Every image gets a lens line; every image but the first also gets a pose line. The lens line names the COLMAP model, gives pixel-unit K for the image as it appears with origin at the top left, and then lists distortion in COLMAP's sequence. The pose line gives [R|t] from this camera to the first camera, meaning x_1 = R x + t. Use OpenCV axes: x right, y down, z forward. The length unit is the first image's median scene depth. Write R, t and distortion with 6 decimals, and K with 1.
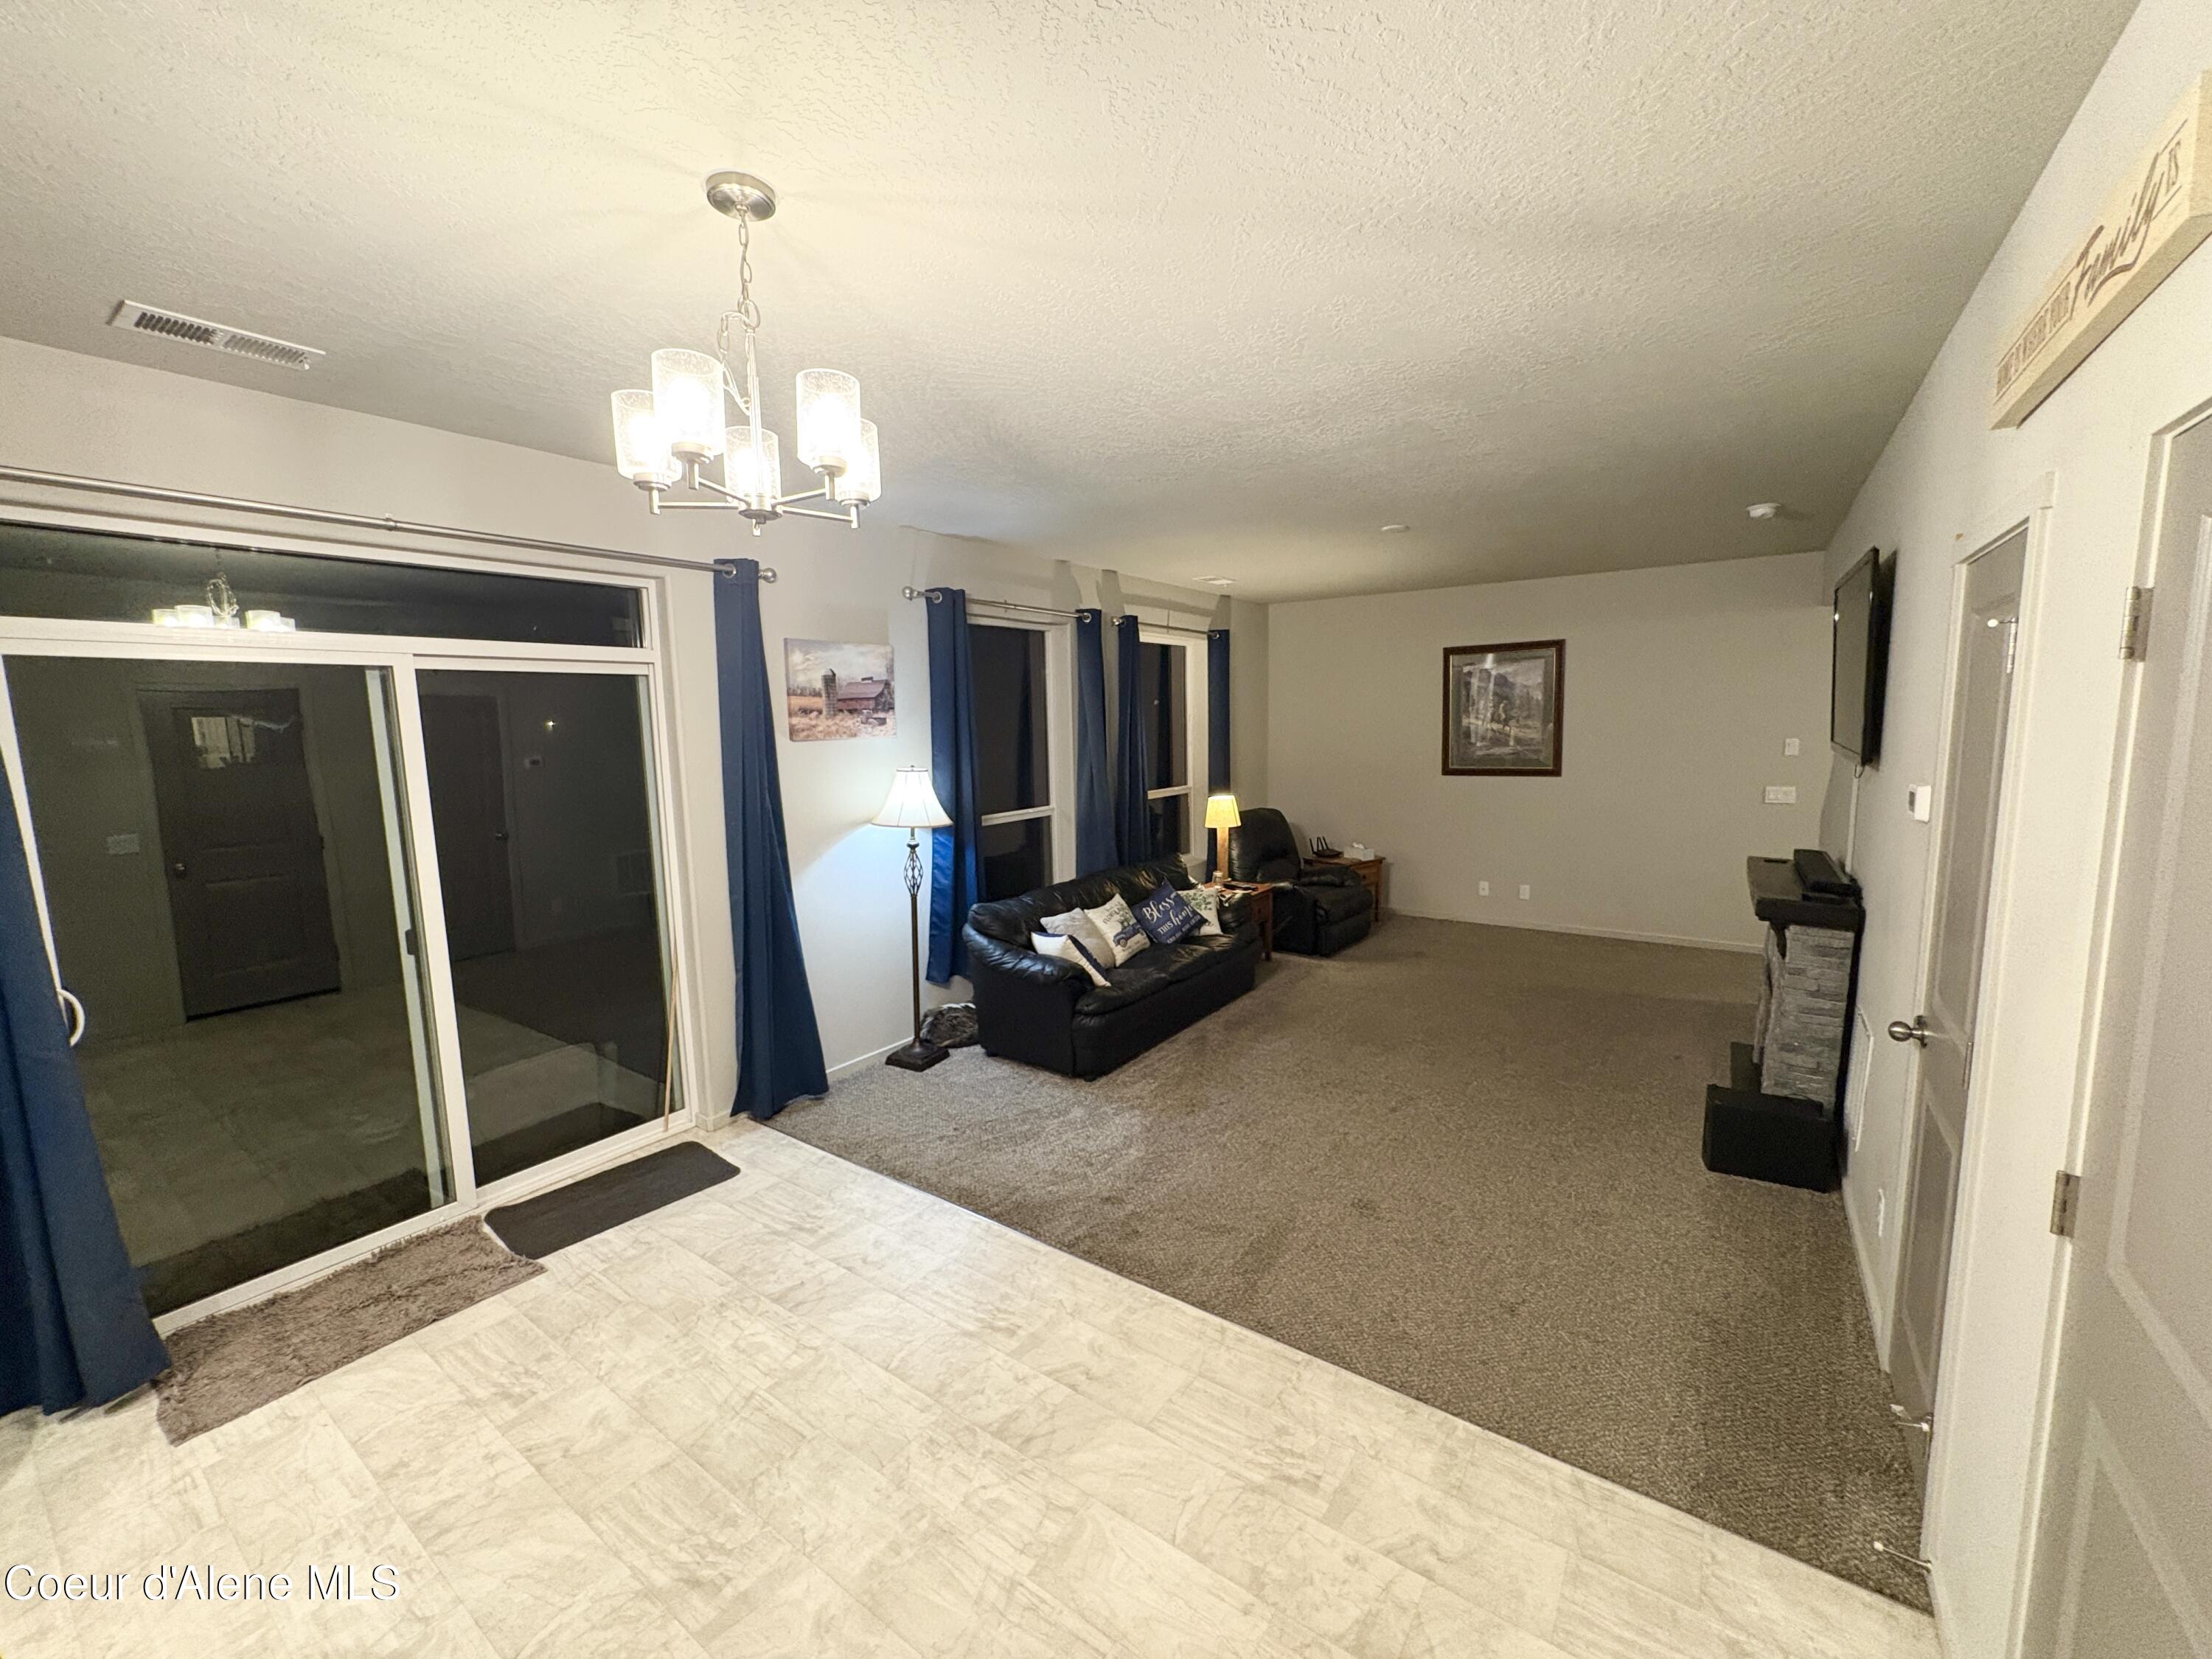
lens RADIAL K [[880.7, 0, 1103.8], [0, 880.7, 831.1], [0, 0, 1]] dist [0.000518, 0.000052]
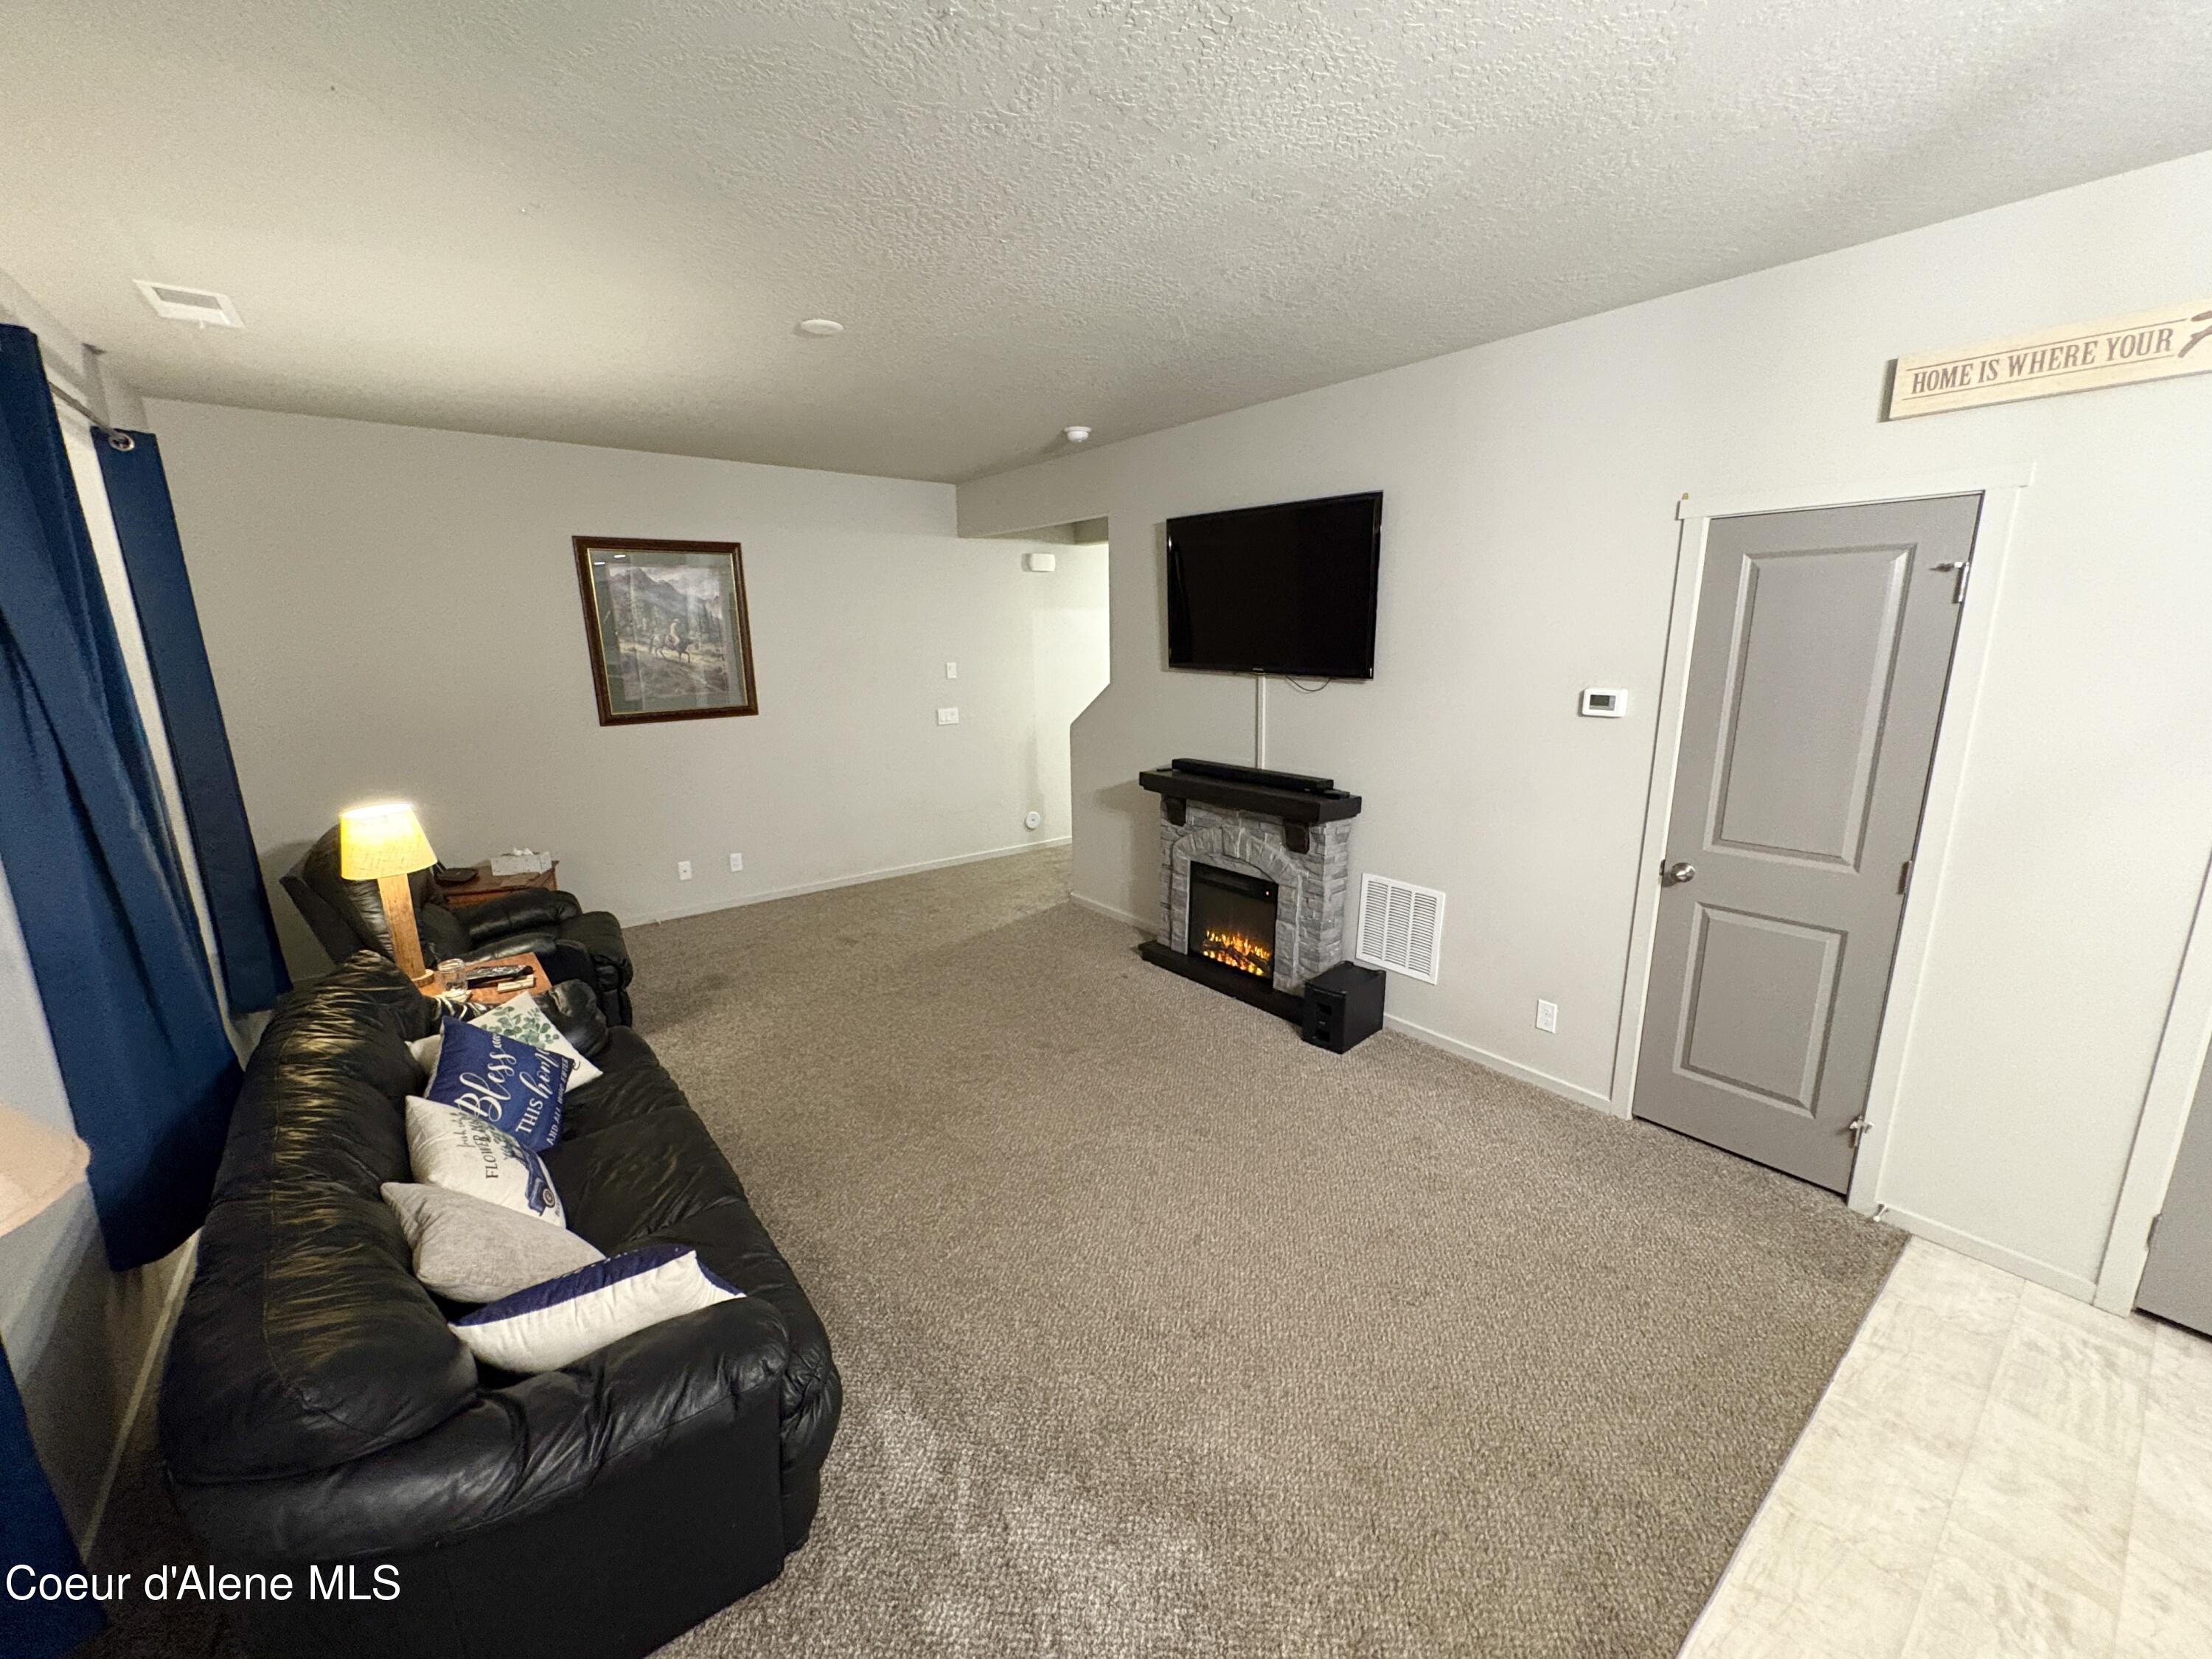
lens RADIAL K [[880.7, 0, 1105.5], [0, 880.7, 831.9], [0, 0, 1]] dist [0.000518, 0.000052]
pose [[0.281702, -0.197665, 0.938921, -0.206763], [0.122811, 0.977929, 0.169031, -0.060789], [-0.951610, 0.067694, 0.299760, 0.508236]]
